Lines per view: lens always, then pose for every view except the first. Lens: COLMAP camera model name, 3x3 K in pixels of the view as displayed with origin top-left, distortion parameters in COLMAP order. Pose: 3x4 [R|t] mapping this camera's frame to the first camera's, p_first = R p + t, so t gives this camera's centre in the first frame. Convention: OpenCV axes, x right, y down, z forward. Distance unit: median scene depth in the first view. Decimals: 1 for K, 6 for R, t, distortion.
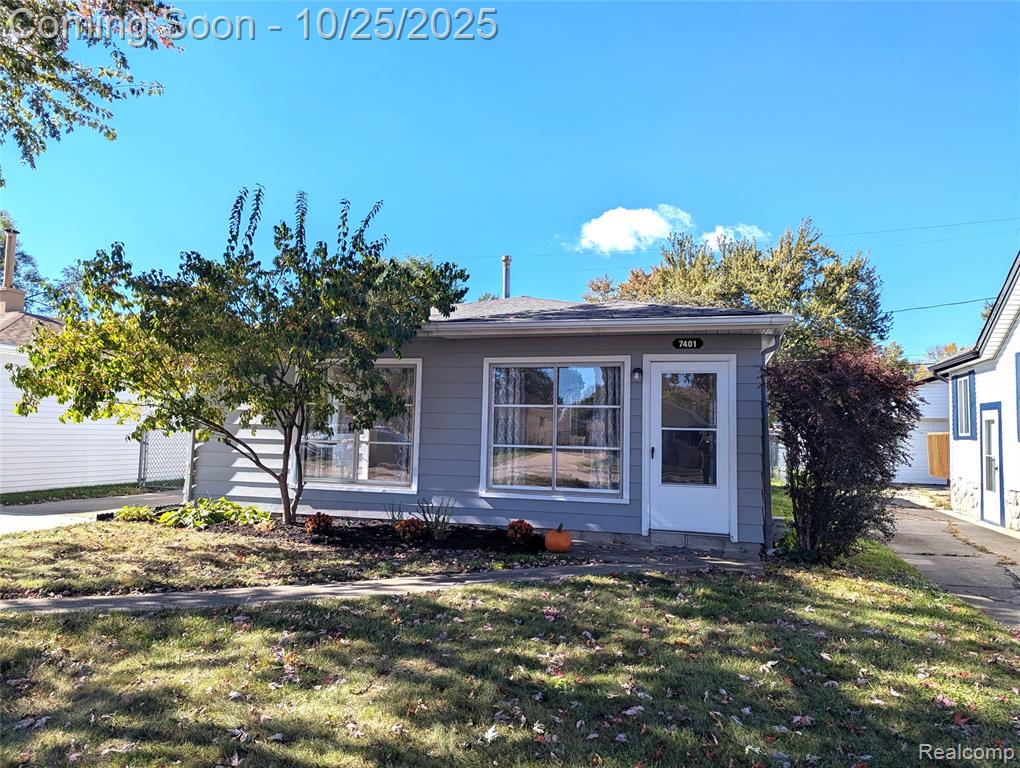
lens RADIAL K [[733.8, 0, 512.8], [0, 733.8, 382.6], [0, 0, 1]] dist [0.051803, -0.042189]
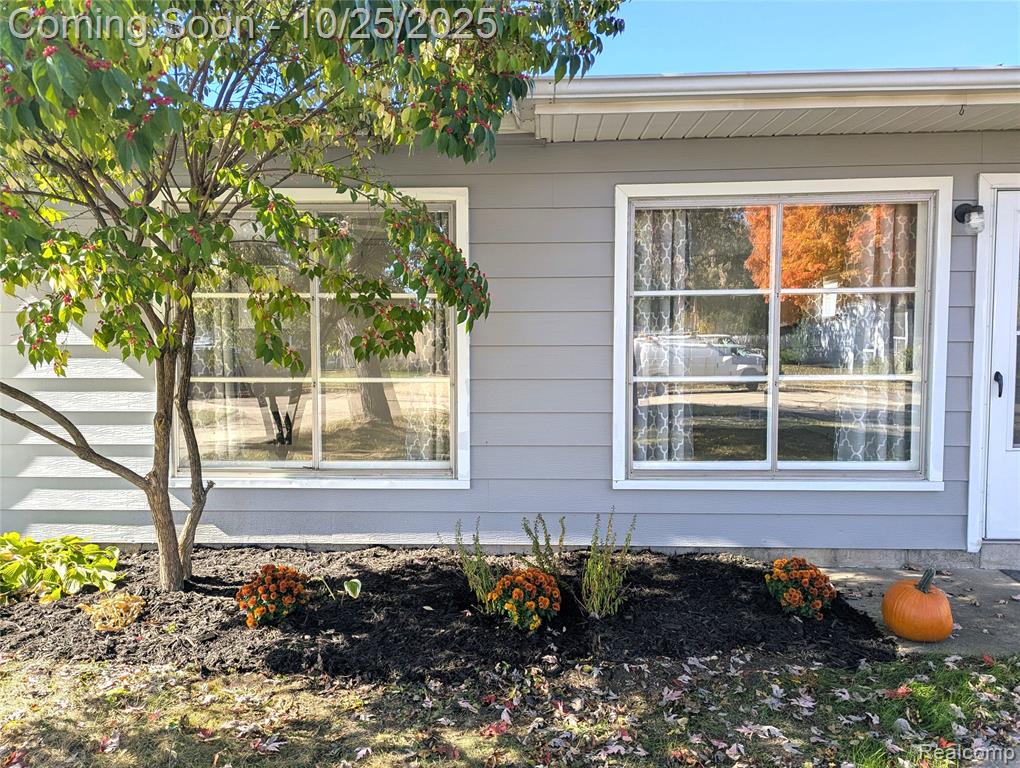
lens RADIAL K [[733.8, 0, 511.8], [0, 733.8, 393.6], [0, 0, 1]] dist [0.051803, -0.042189]
pose [[0.970037, -0.041812, 0.239333, -0.229427], [0.009176, 0.990683, 0.135881, 0.032617], [-0.242785, -0.129614, 0.961382, 0.604105]]
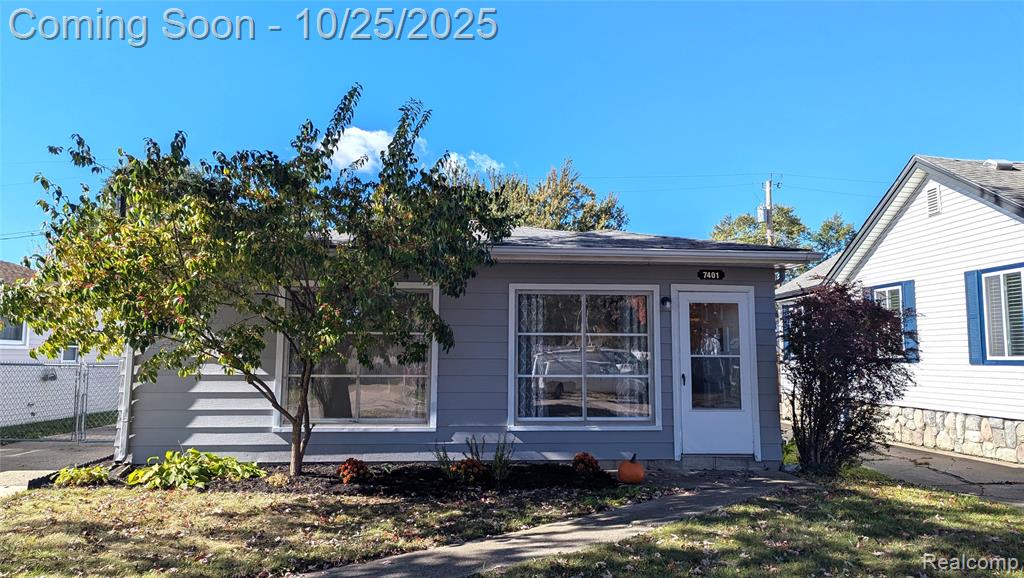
lens RADIAL K [[734.8, 0, 517.7], [0, 734.8, 284.9], [0, 0, 1]] dist [0.040730, -0.009253]
pose [[0.930991, 0.020657, 0.364456, -0.402740], [-0.009943, 0.999462, -0.031249, -0.002729], [-0.364906, 0.025469, 0.930696, 0.115753]]
